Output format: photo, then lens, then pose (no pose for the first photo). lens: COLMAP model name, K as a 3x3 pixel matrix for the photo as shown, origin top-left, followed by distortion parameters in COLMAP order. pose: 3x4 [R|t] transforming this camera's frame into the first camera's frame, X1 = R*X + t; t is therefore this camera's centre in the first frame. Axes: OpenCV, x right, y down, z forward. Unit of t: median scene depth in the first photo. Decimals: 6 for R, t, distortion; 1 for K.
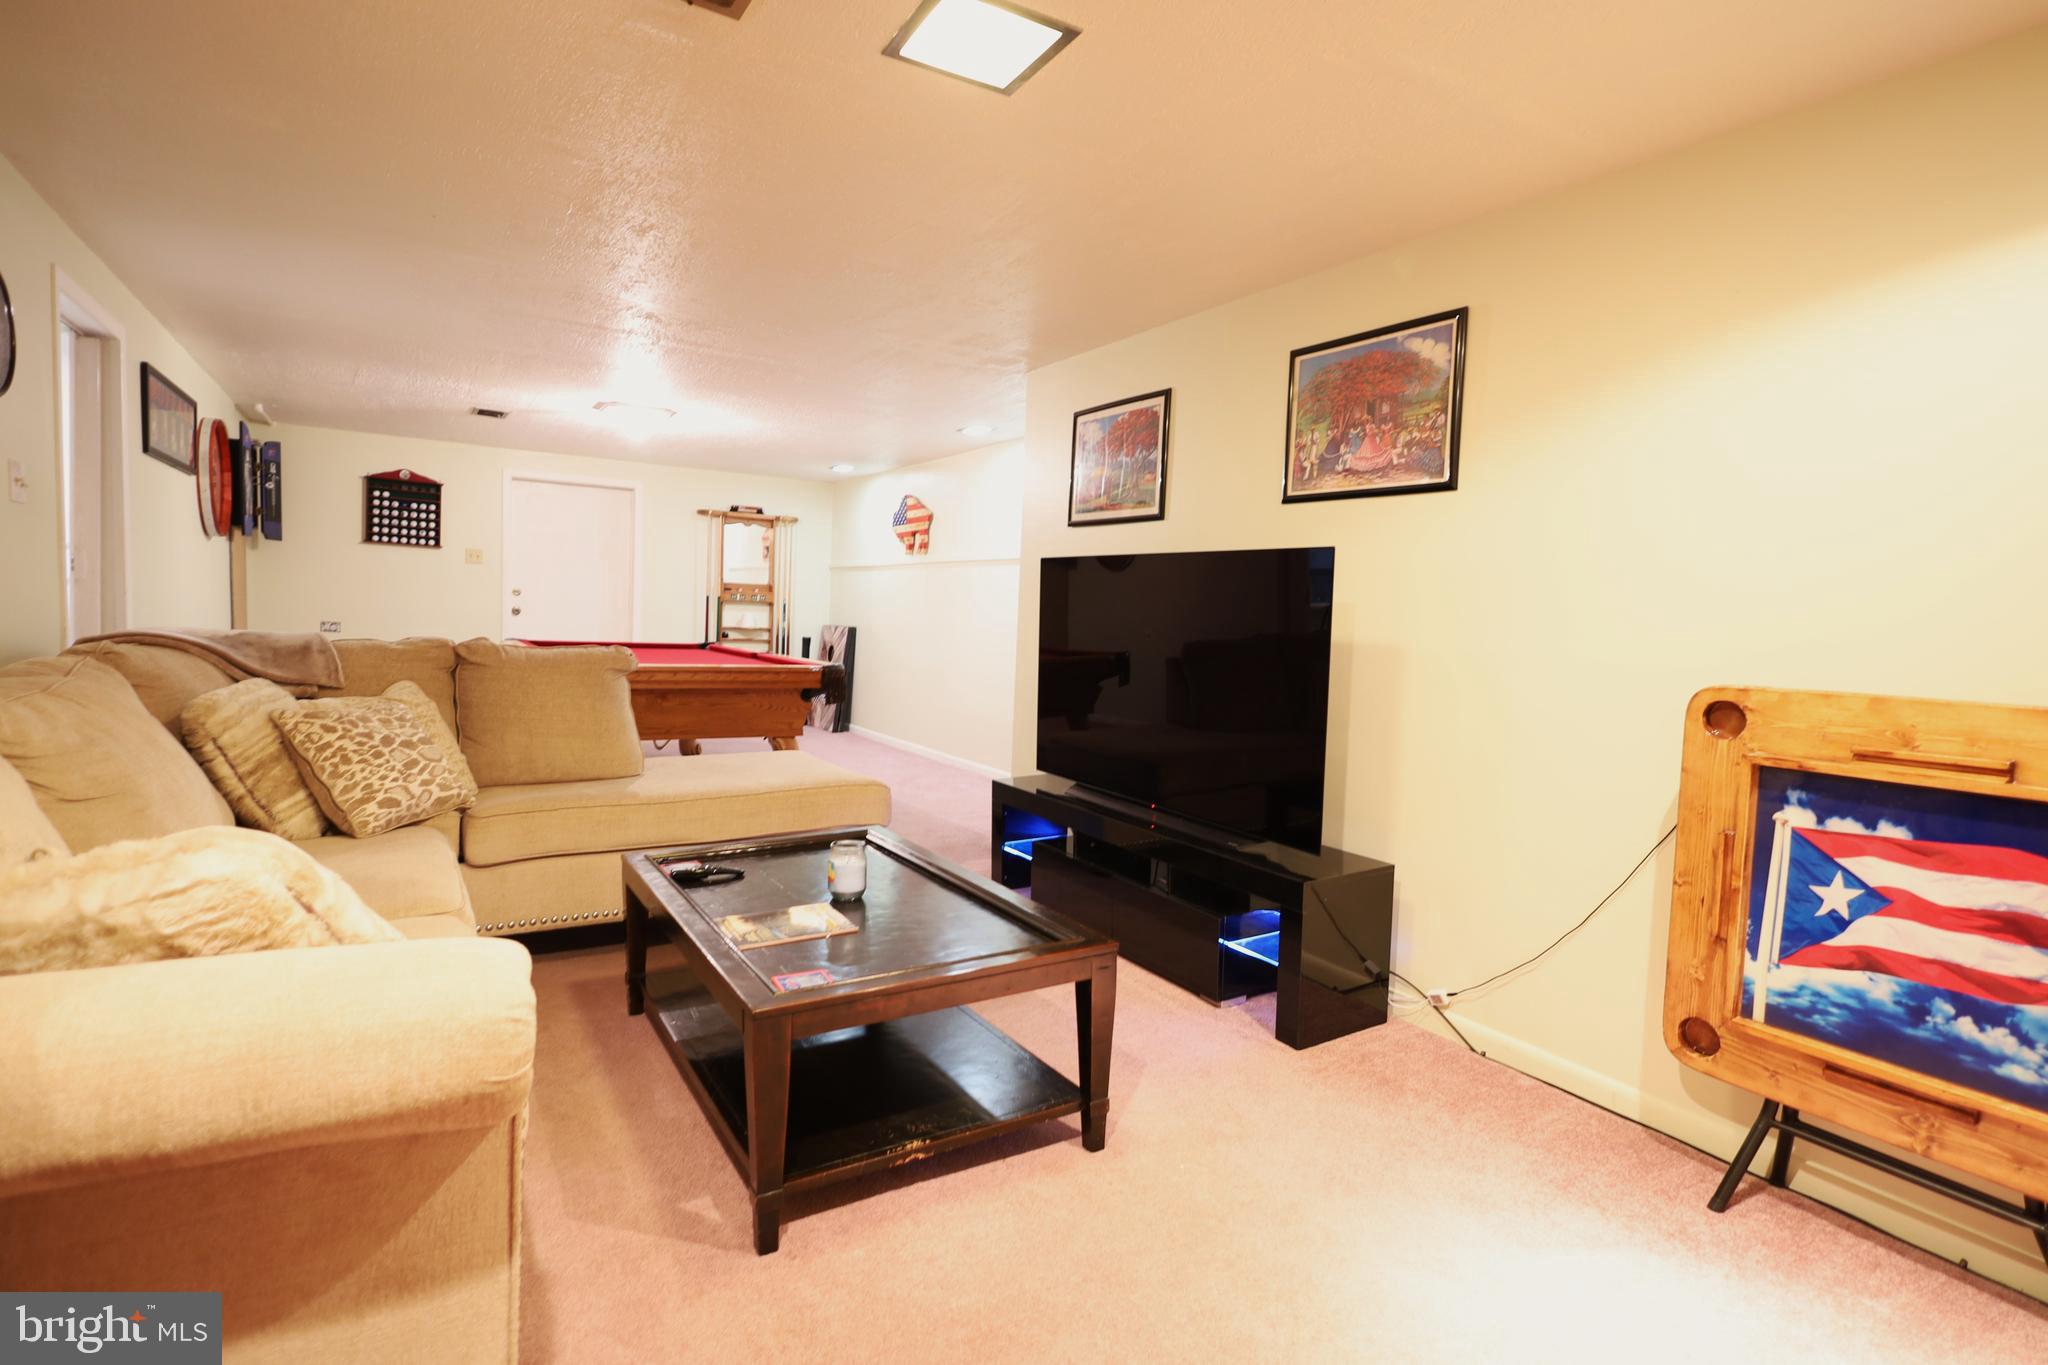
lens RADIAL K [[997.9, 0, 1024.0], [0, 997.9, 682.5], [0, 0, 1]] dist [-0.000780, 0.000308]
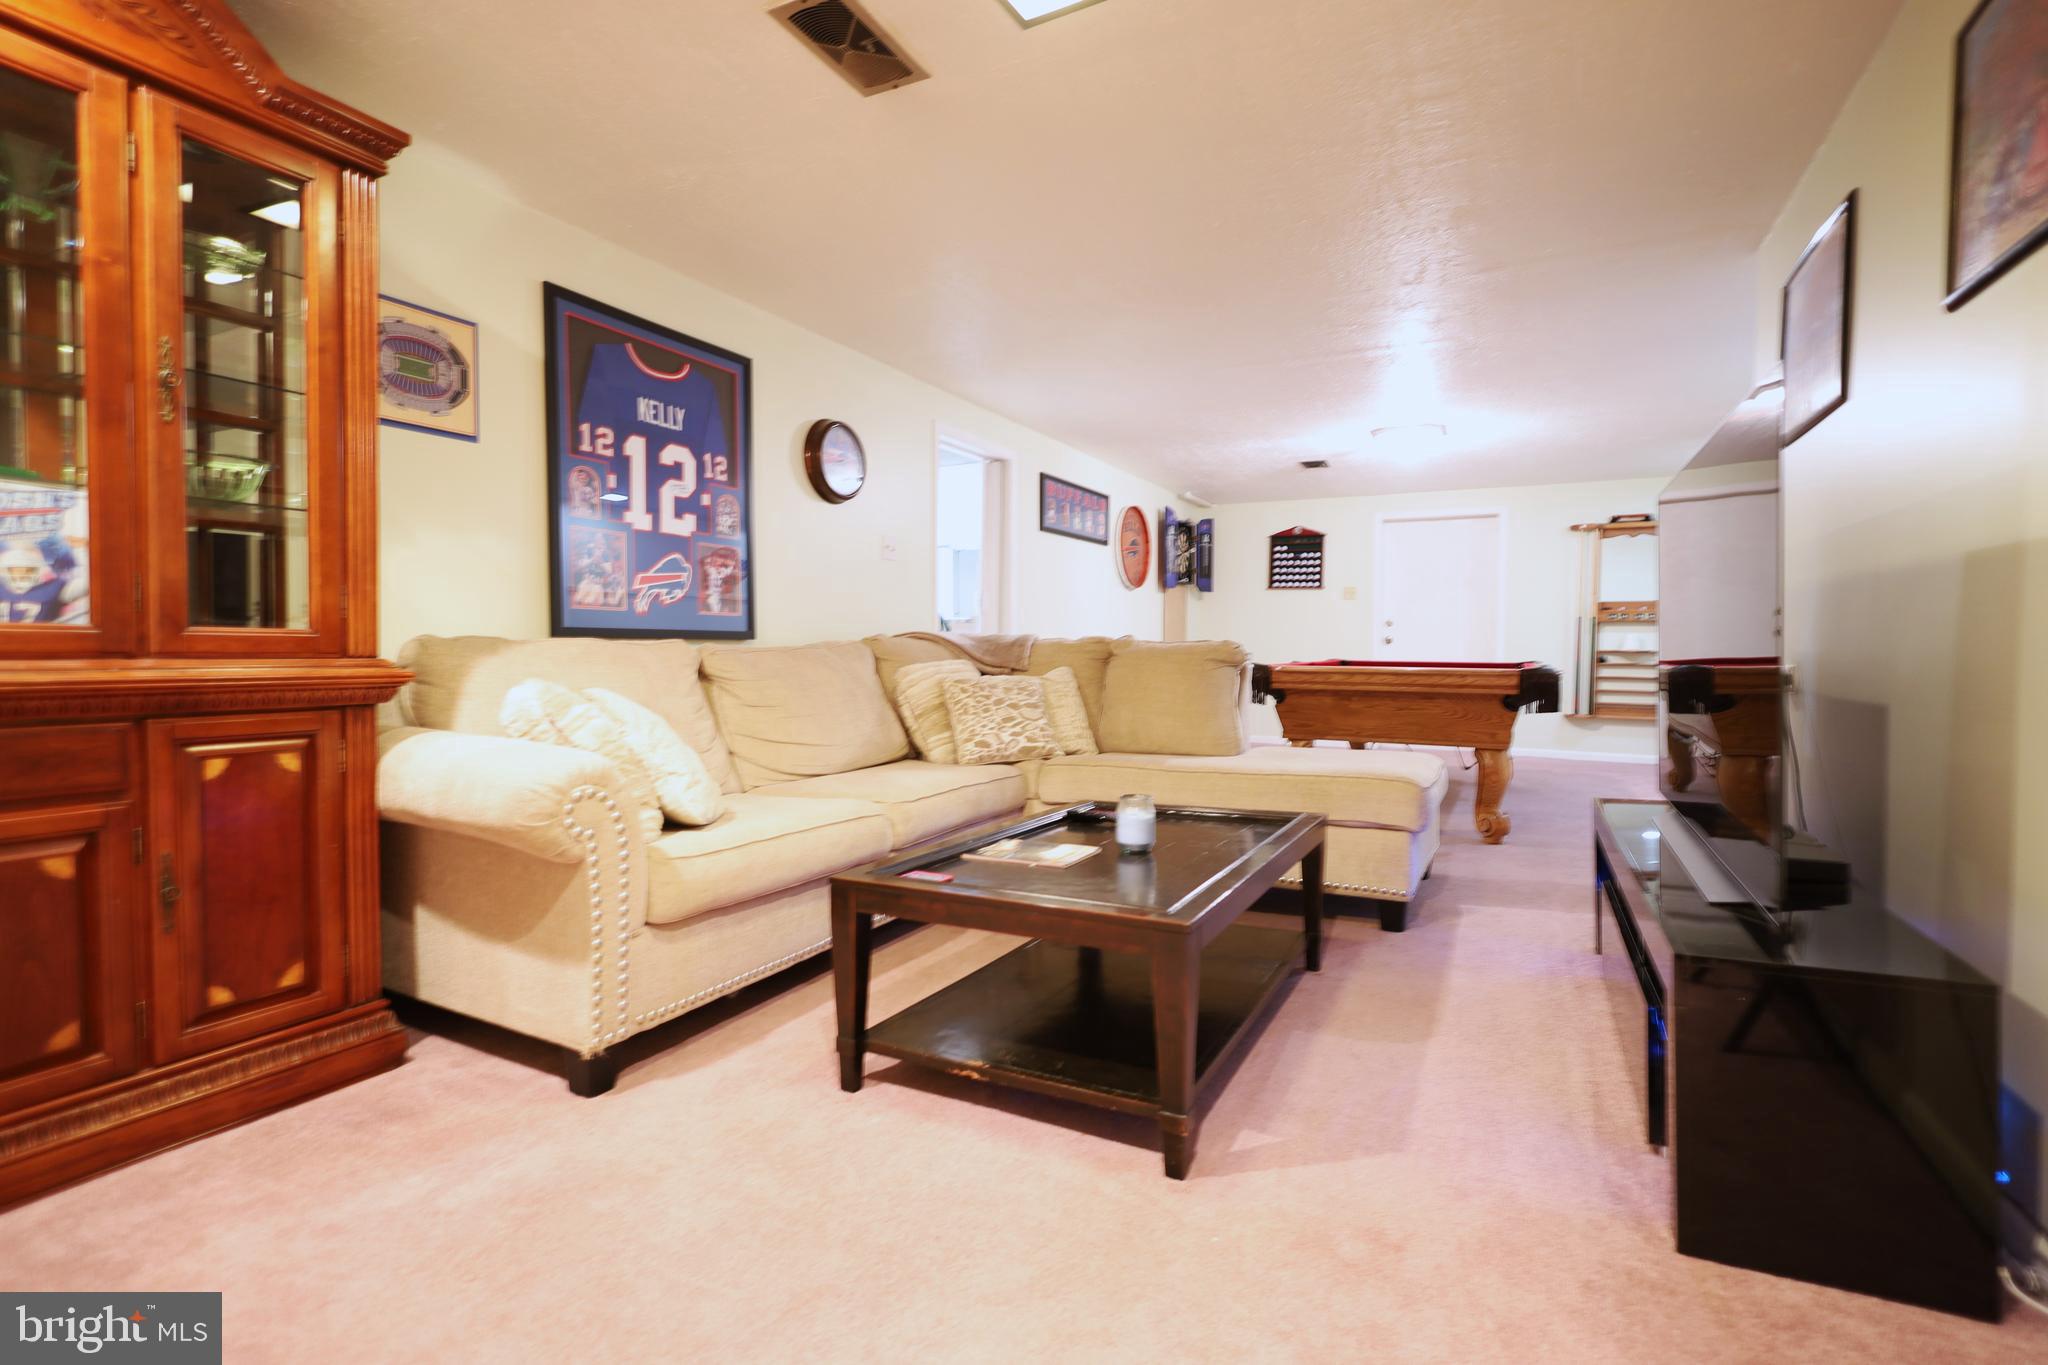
lens RADIAL K [[934.0, 0, 1024.0], [0, 934.0, 682.5], [0, 0, 1]] dist [0.001906, 0.000520]
pose [[0.521296, -0.001647, -0.853374, 0.212419], [-0.043801, 0.998628, -0.028684, 0.029161], [0.852251, 0.052332, 0.520509, 0.152781]]
